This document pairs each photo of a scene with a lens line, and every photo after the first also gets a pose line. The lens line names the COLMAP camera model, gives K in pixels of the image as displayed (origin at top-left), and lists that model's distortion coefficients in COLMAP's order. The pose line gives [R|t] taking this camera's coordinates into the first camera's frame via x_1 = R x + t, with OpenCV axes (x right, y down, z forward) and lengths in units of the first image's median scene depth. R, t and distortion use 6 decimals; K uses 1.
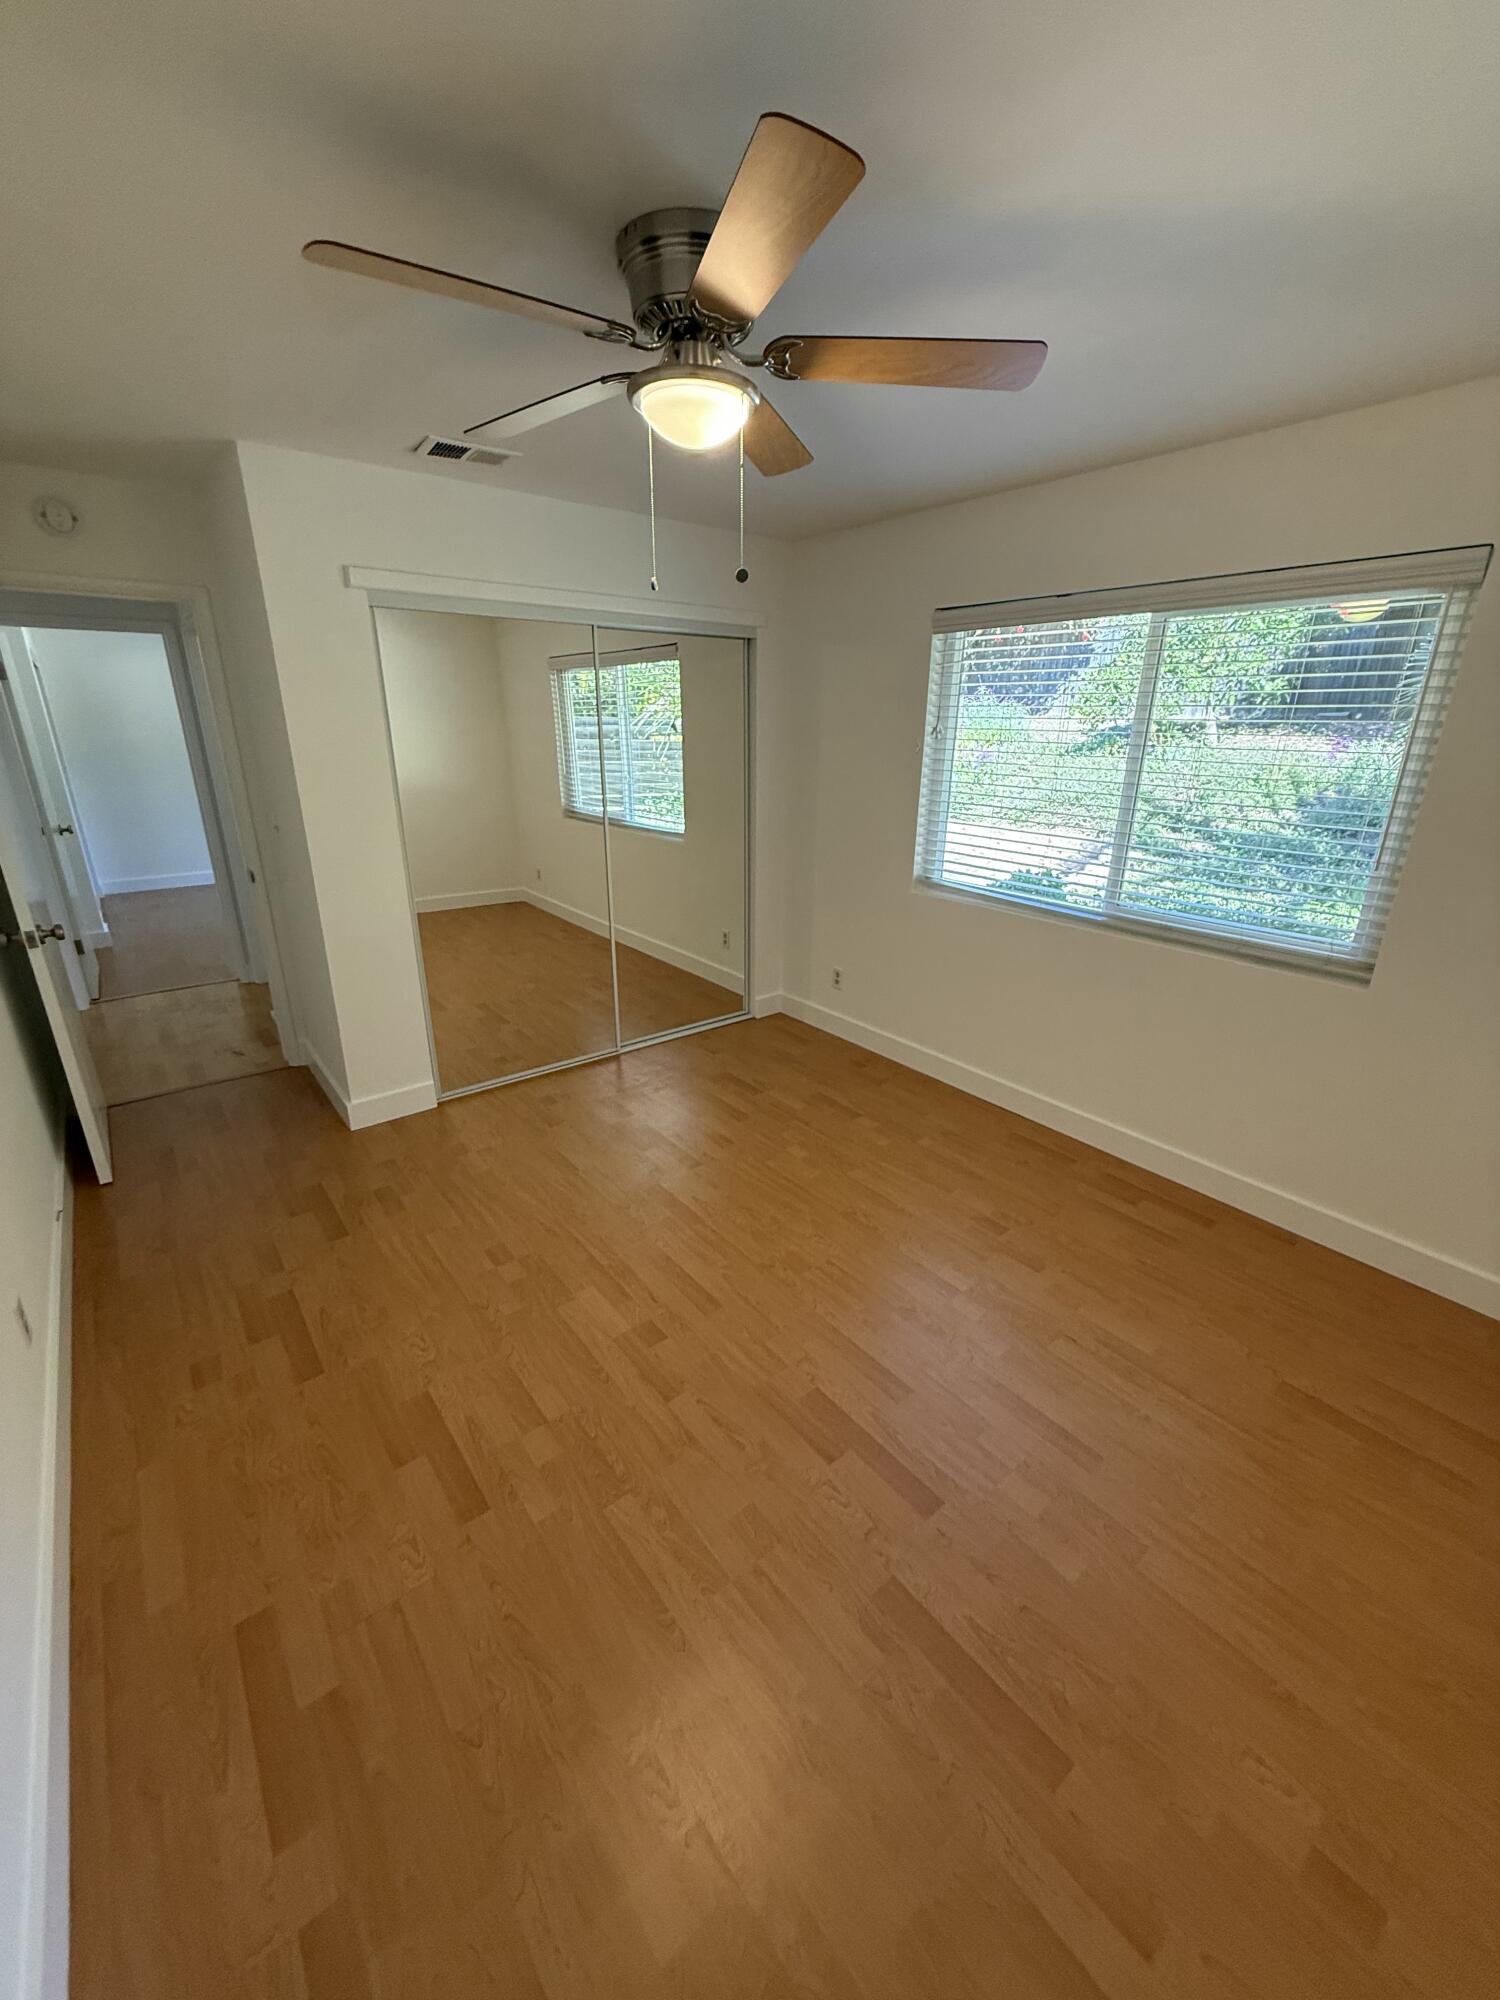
lens RADIAL K [[665.2, 0, 755.1], [0, 665.2, 995.7], [0, 0, 1]] dist [0.000897, 0.000037]
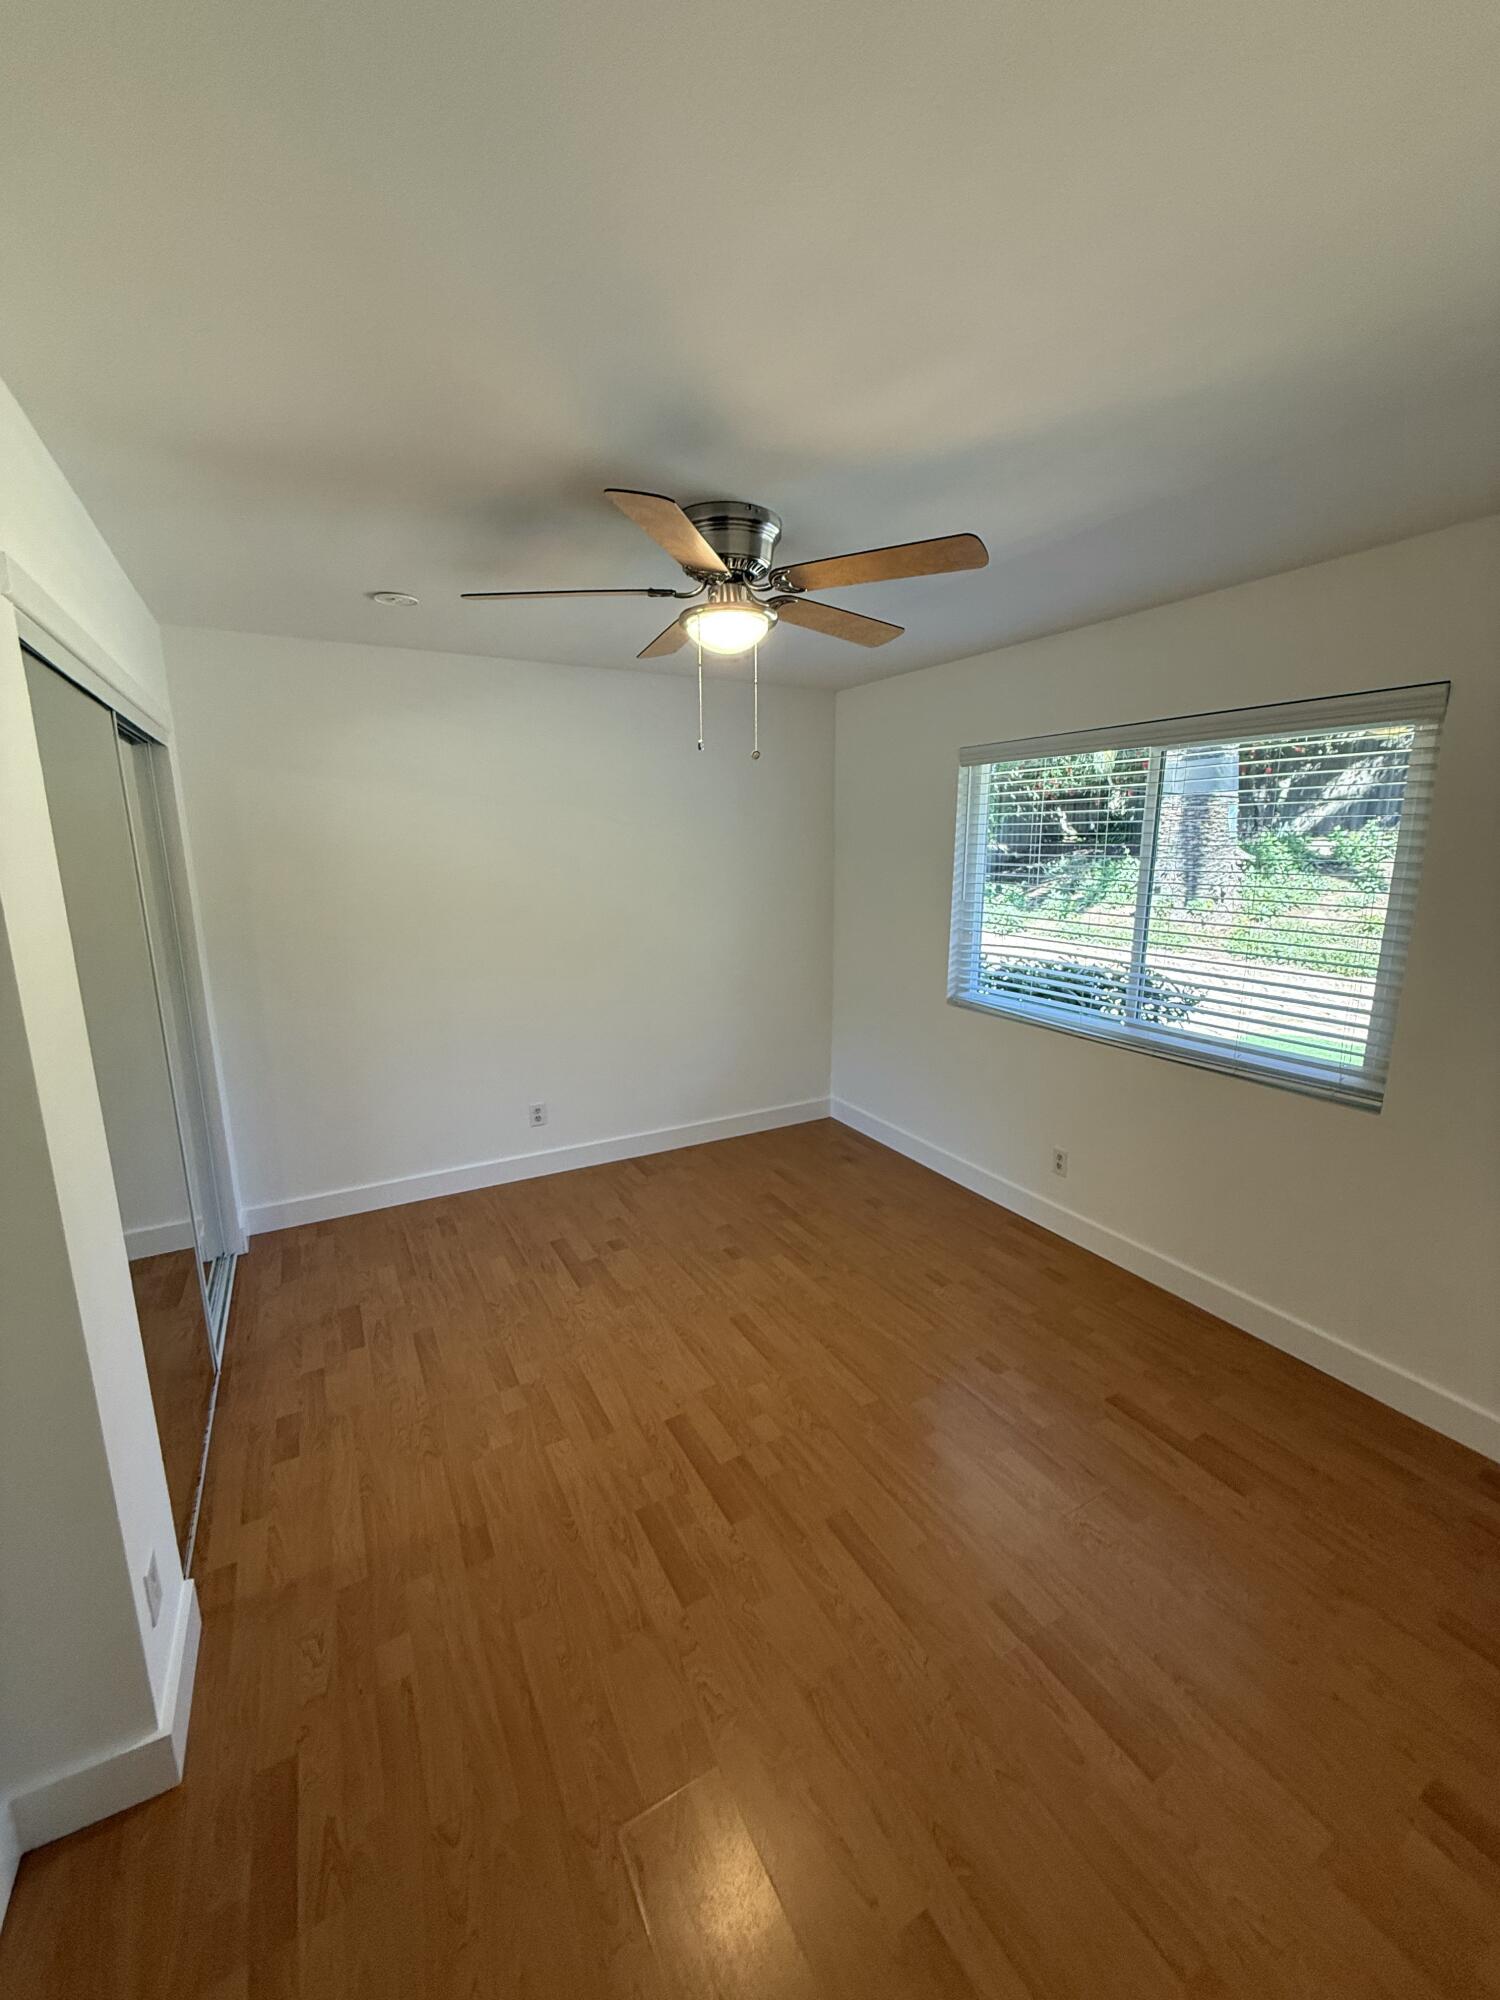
lens RADIAL K [[789.9, 0, 753.2], [0, 789.9, 1001.6], [0, 0, 1]] dist [-0.002133, 0.000014]
pose [[0.972330, 0.040974, -0.229992, 0.308792], [-0.083393, 0.980513, -0.177875, 0.127743], [0.218222, 0.192133, 0.956799, -0.328343]]
